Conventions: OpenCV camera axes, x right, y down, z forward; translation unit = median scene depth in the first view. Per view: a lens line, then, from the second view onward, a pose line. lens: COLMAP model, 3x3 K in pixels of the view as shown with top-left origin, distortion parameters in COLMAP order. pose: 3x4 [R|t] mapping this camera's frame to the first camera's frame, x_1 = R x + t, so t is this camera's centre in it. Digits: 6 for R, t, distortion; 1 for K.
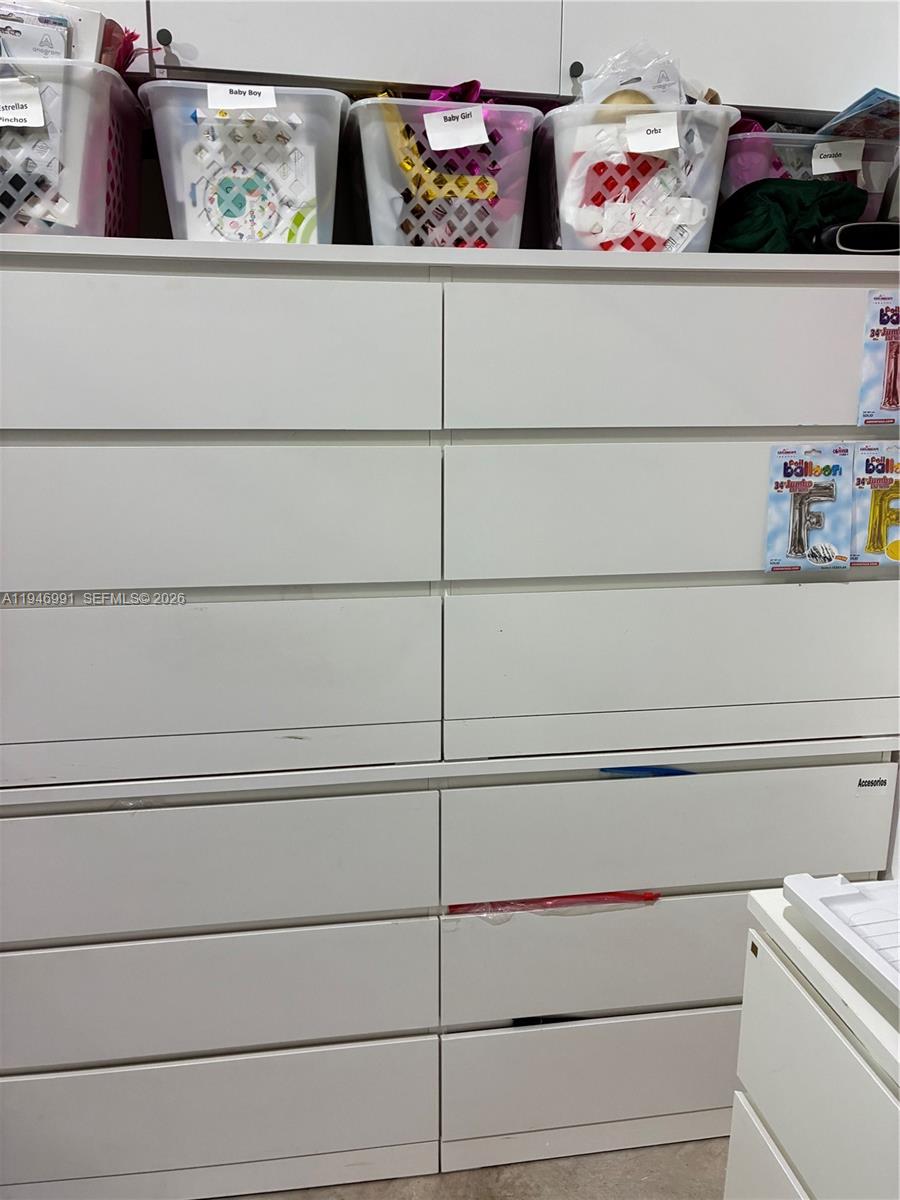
lens RADIAL K [[921.1, 0, 445.1], [0, 921.1, 608.4], [0, 0, 1]] dist [0.076763, -0.109858]
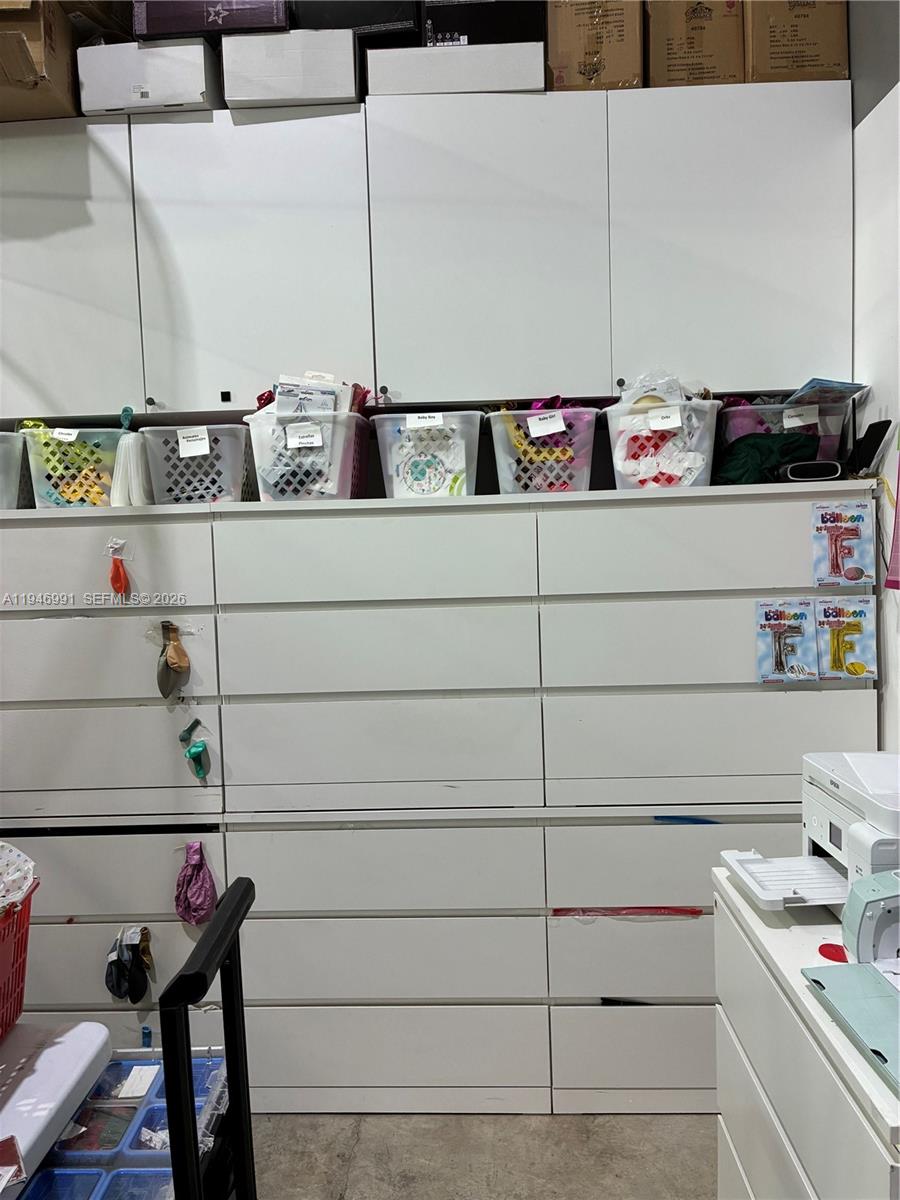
lens RADIAL K [[914.7, 0, 458.7], [0, 914.7, 608.0], [0, 0, 1]] dist [0.048263, -0.064943]
pose [[0.981126, -0.017785, -0.192549, 0.167449], [-0.012261, 0.988036, -0.153737, 0.081023], [0.192980, 0.153197, 0.969170, -0.600080]]
